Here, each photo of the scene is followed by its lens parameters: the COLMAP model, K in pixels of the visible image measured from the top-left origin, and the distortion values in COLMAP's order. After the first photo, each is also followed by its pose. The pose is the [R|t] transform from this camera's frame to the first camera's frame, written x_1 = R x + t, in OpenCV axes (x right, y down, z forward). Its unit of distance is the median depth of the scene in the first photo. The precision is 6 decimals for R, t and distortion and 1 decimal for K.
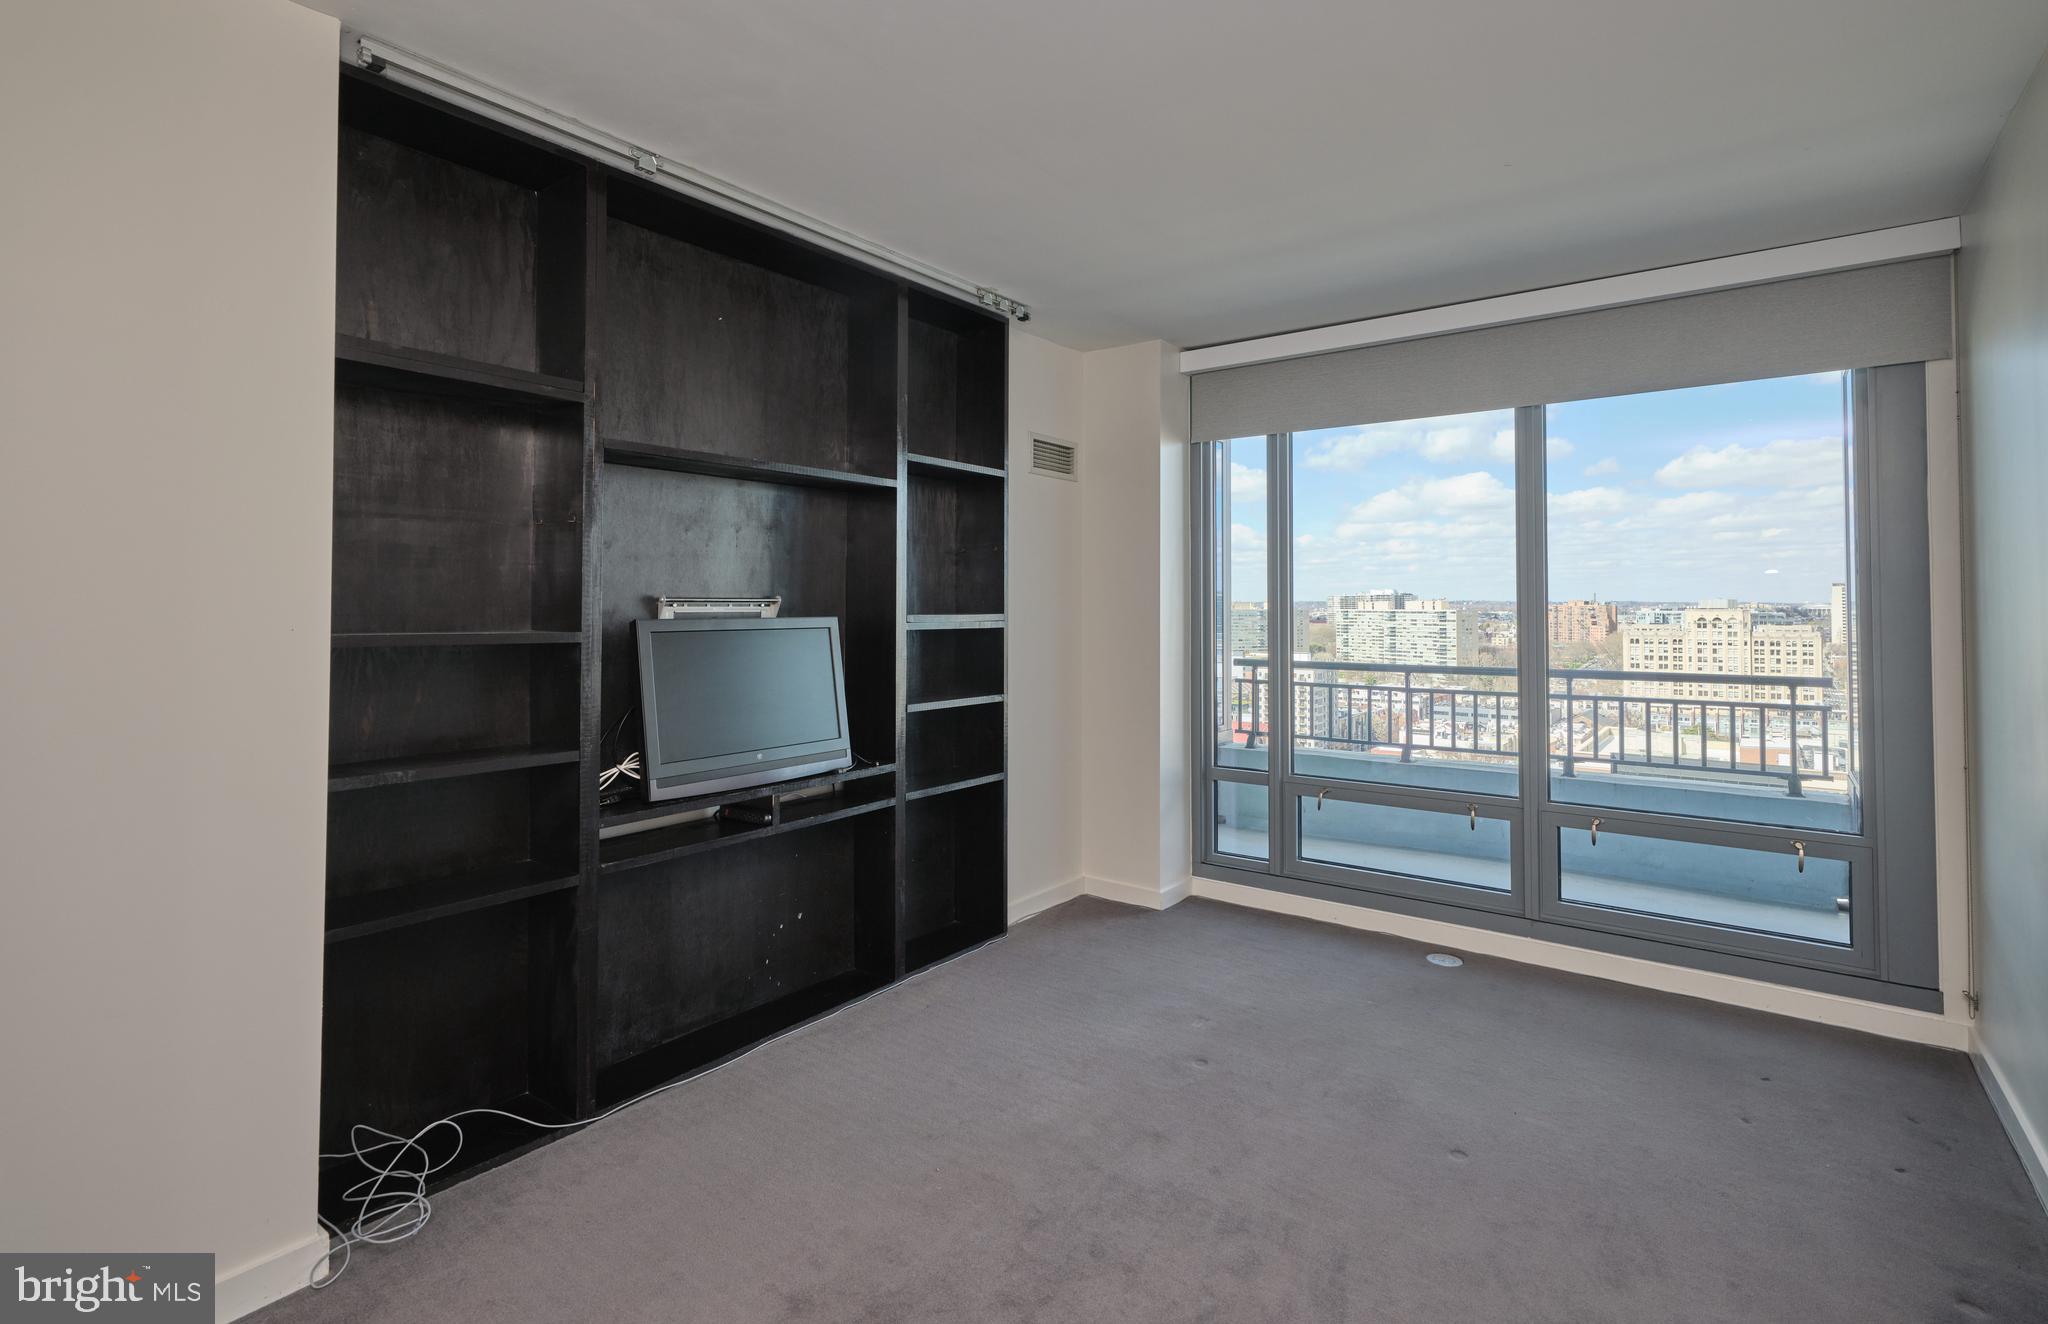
lens RADIAL K [[974.6, 0, 1055.8], [0, 974.6, 594.4], [0, 0, 1]] dist [0.001122, 0.000743]
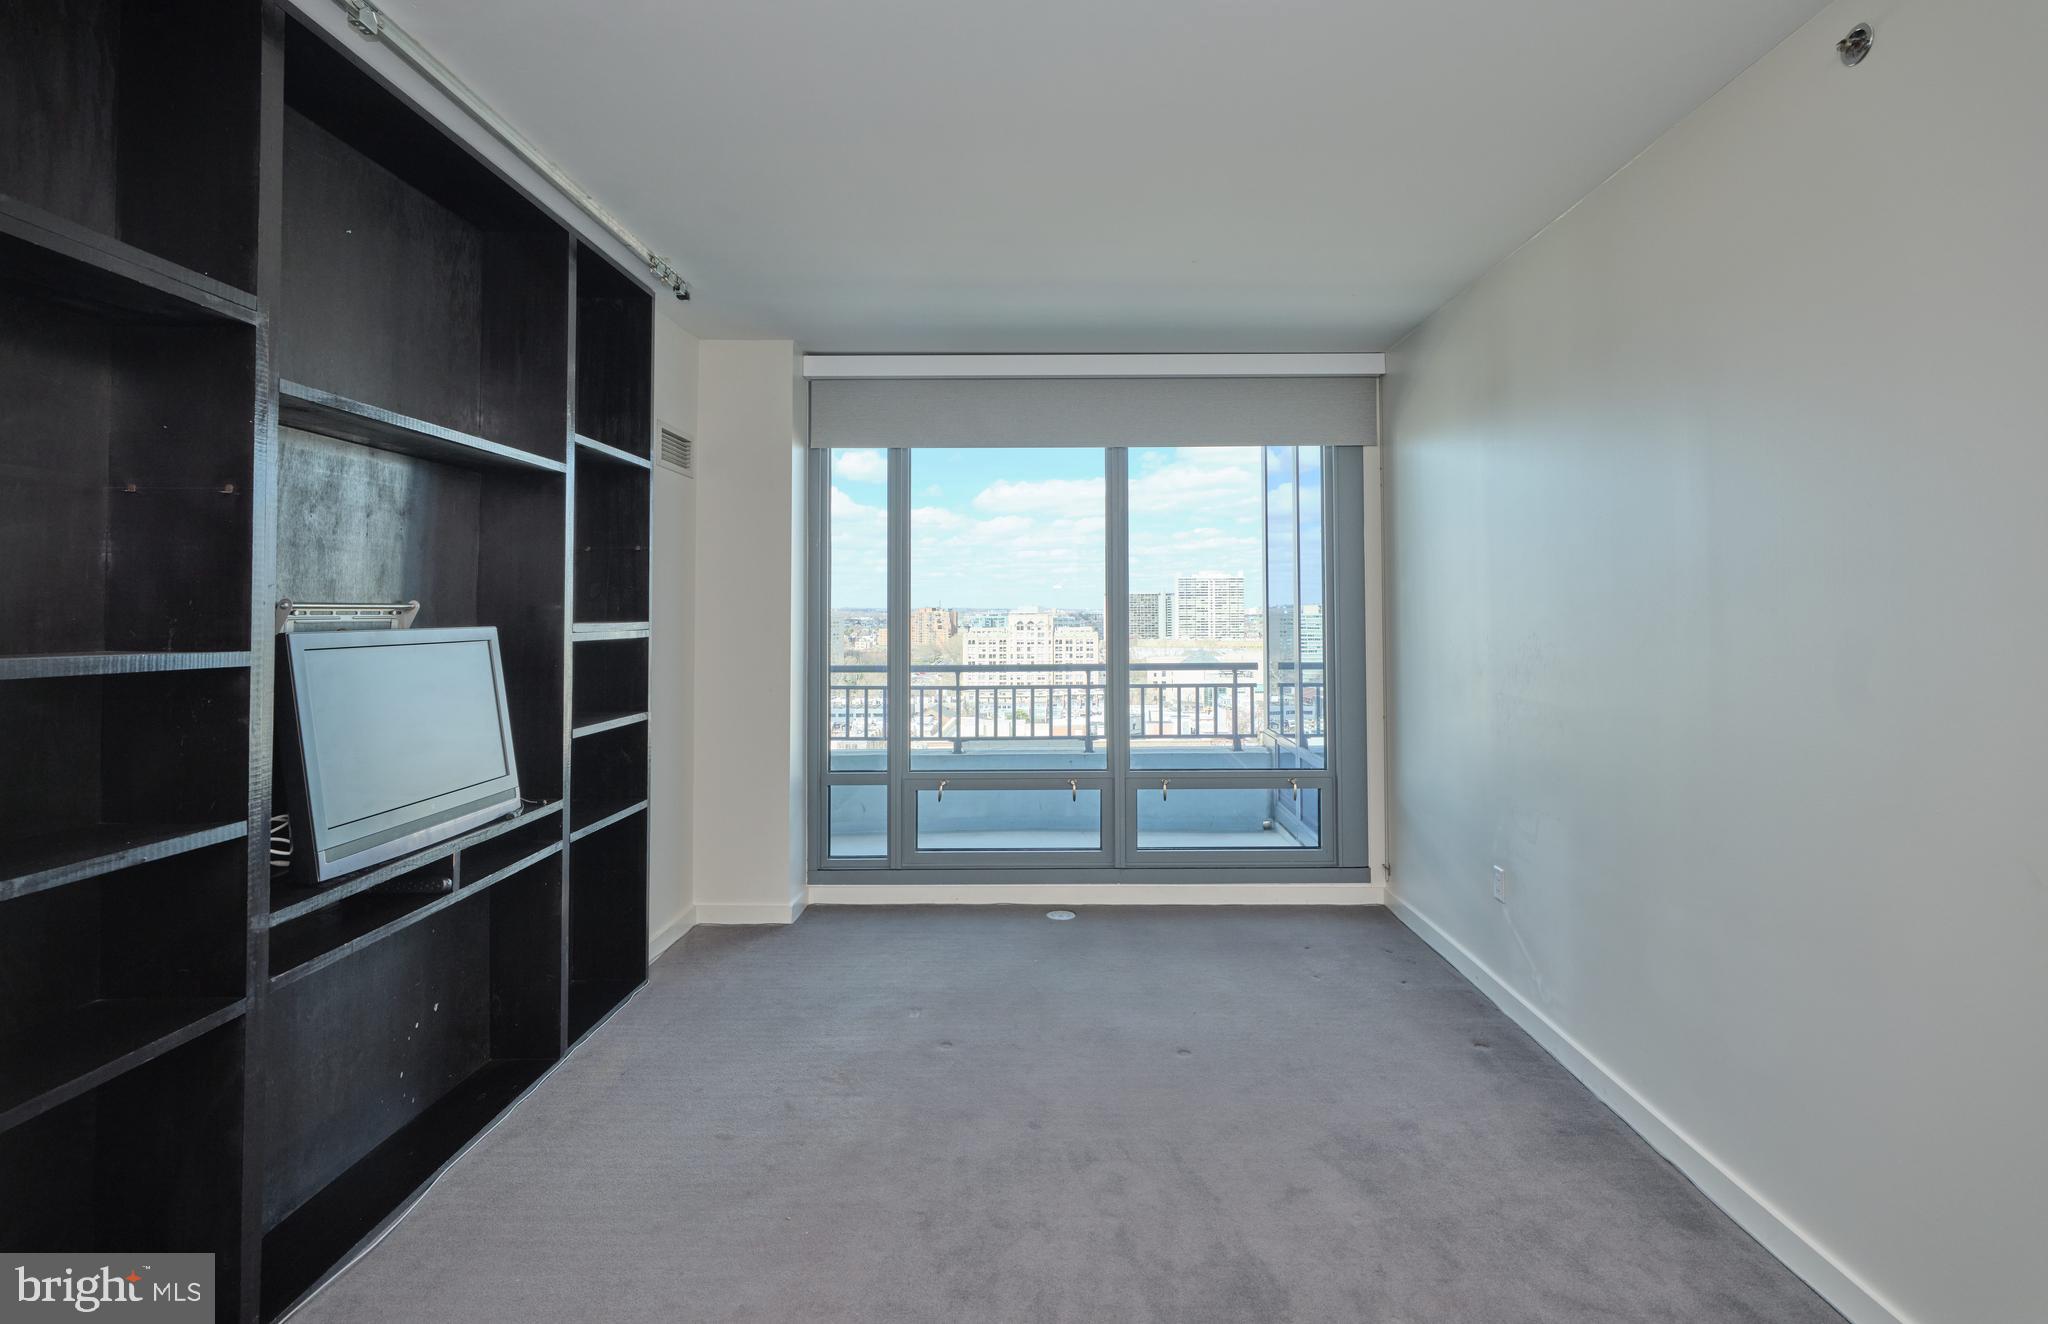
lens RADIAL K [[974.6, 0, 1063.9], [0, 974.6, 596.2], [0, 0, 1]] dist [0.001122, 0.000743]
pose [[0.805948, 0.006430, 0.591952, -0.315426], [-0.003403, 0.999975, -0.006229, 0.000899], [-0.591977, 0.003006, 0.805949, 0.062583]]
